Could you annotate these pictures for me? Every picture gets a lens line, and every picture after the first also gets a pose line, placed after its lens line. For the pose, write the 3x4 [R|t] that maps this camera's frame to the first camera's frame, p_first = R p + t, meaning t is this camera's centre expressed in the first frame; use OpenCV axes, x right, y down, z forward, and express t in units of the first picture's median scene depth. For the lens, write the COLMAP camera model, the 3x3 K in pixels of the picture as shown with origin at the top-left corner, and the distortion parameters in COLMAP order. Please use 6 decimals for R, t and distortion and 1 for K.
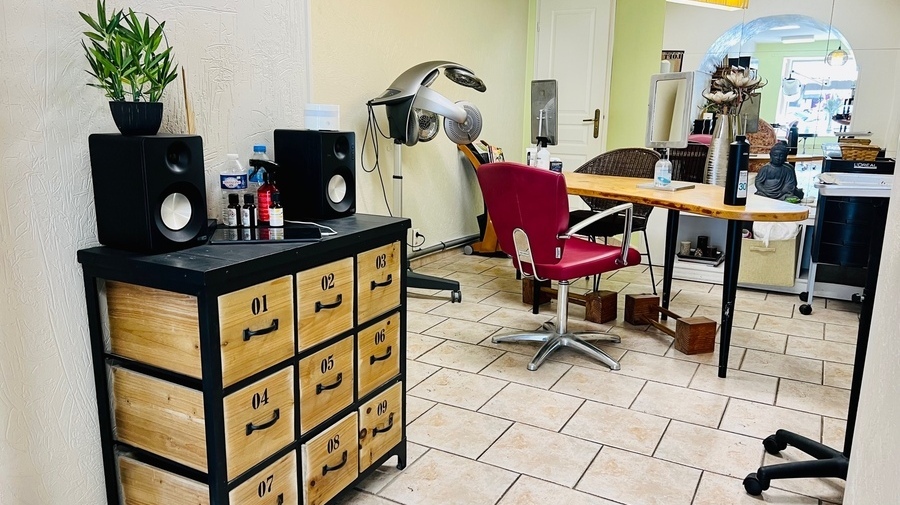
lens RADIAL K [[646.8, 0, 450.0], [0, 646.8, 252.5], [0, 0, 1]] dist [0.144180, -0.000221]
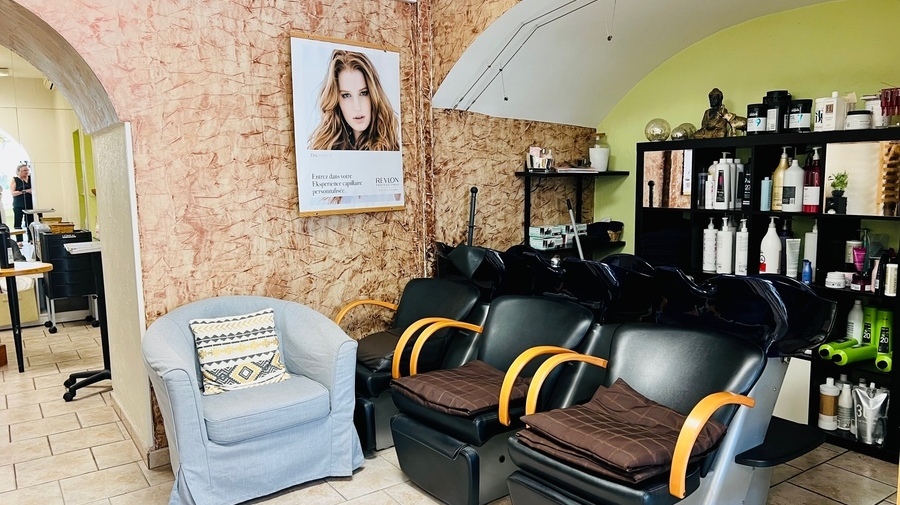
lens RADIAL K [[677.0, 0, 449.5], [0, 677.0, 261.7], [0, 0, 1]] dist [0.038930, -0.005188]
pose [[0.450784, -0.148589, 0.880179, -0.472002], [0.215389, 0.975018, 0.054288, 0.046120], [-0.866257, 0.165109, 0.471527, -0.620295]]
